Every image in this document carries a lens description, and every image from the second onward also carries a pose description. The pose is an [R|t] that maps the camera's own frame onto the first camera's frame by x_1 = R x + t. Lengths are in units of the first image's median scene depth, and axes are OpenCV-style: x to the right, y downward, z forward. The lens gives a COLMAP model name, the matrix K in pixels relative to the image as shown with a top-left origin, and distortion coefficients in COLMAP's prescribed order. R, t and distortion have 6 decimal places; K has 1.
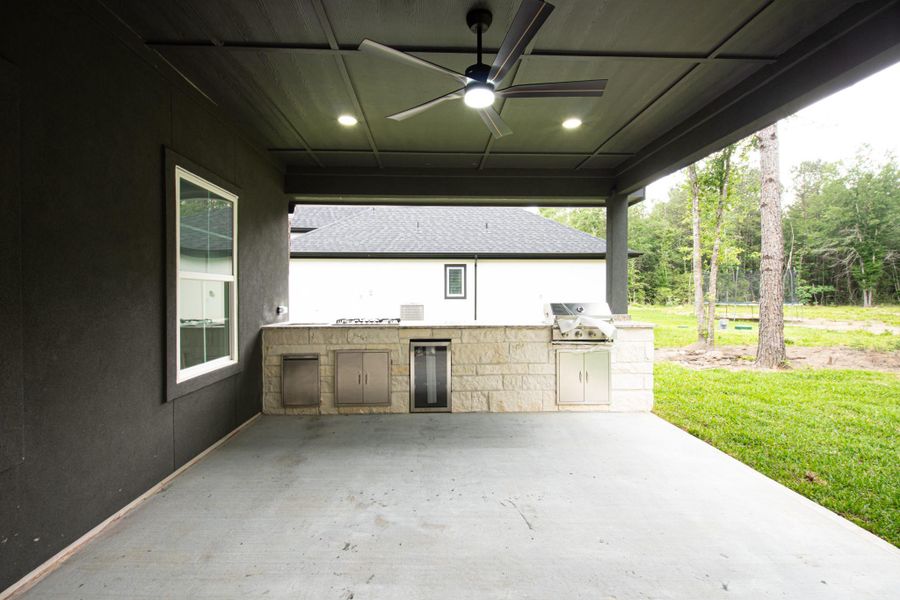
lens RADIAL K [[397.4, 0, 449.9], [0, 397.4, 299.0], [0, 0, 1]] dist [0.007740, -0.003704]
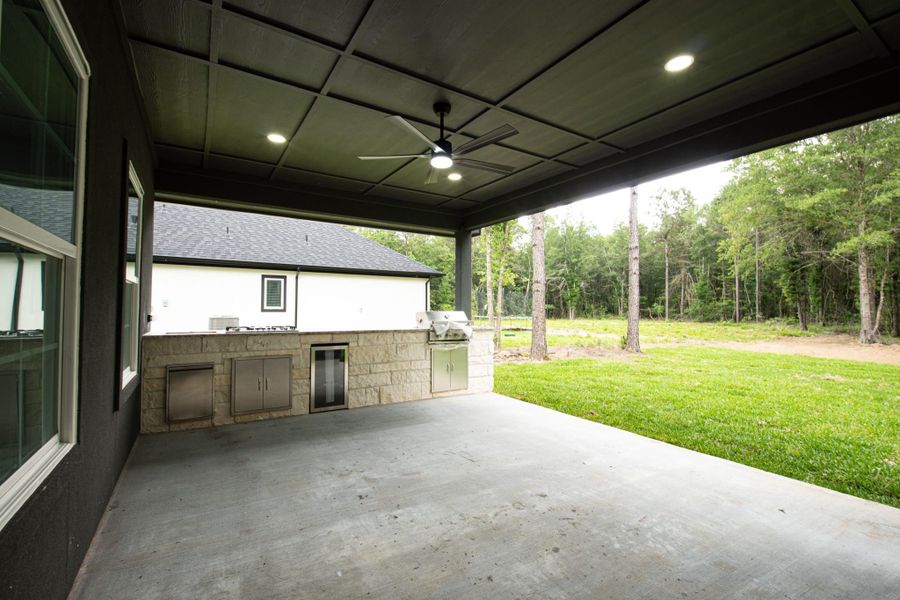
lens RADIAL K [[397.4, 0, 448.0], [0, 397.4, 300.1], [0, 0, 1]] dist [0.007740, -0.003704]
pose [[0.869354, 0.019352, 0.493811, -0.309488], [-0.001510, 0.999332, -0.036504, 0.020490], [-0.494188, 0.030989, 0.868802, -0.118927]]
